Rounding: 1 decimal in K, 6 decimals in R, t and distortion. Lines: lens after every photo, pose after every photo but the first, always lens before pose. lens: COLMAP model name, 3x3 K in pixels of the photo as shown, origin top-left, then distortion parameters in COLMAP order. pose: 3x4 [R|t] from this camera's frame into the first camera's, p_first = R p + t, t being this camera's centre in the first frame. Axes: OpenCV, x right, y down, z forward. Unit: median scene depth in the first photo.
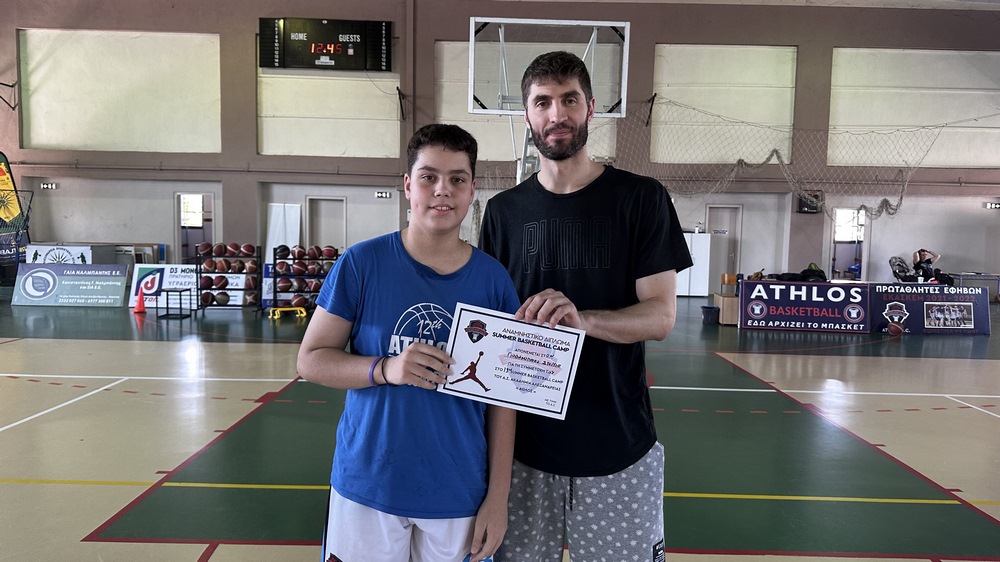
lens RADIAL K [[737.0, 0, 503.3], [0, 737.0, 276.1], [0, 0, 1]] dist [0.046045, -0.058600]
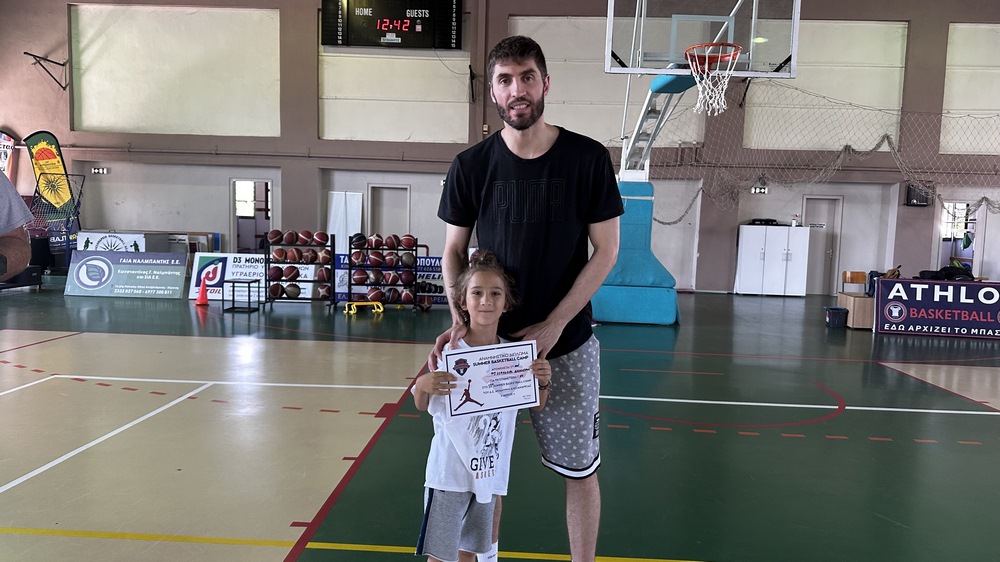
lens RADIAL K [[731.7, 0, 500.3], [0, 731.7, 281.0], [0, 0, 1]] dist [0.058035, -0.074742]
pose [[0.999158, 0.012796, -0.038981, -0.080187], [-0.012395, 0.999868, 0.010534, 0.004681], [0.039110, -0.010042, 0.999184, 0.096314]]
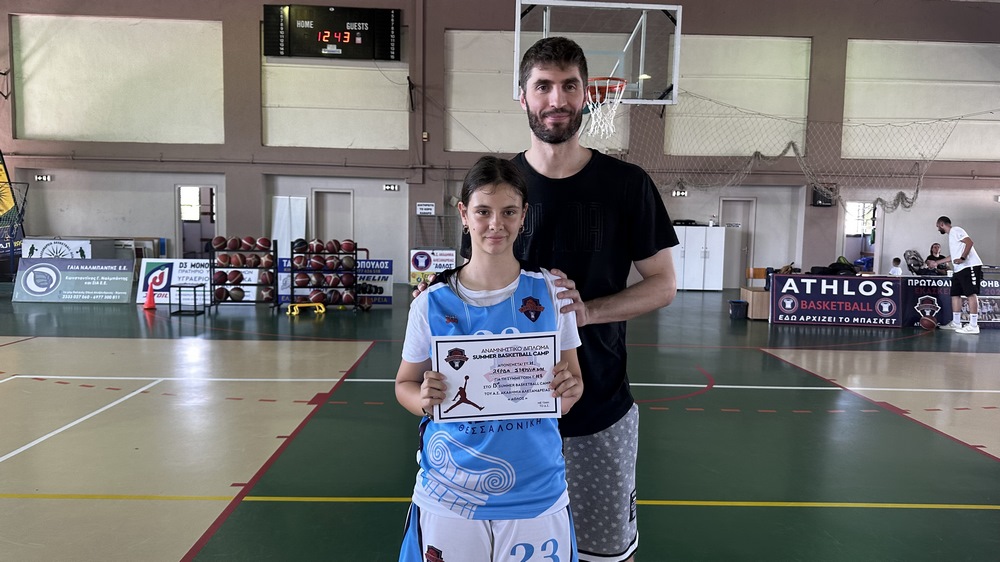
lens RADIAL K [[735.5, 0, 504.2], [0, 735.5, 276.1], [0, 0, 1]] dist [0.039990, -0.046985]
pose [[0.999633, -0.002285, 0.026983, -0.052749], [0.002085, 0.999970, 0.007436, 0.000234], [-0.026999, -0.007377, 0.999608, 0.027705]]
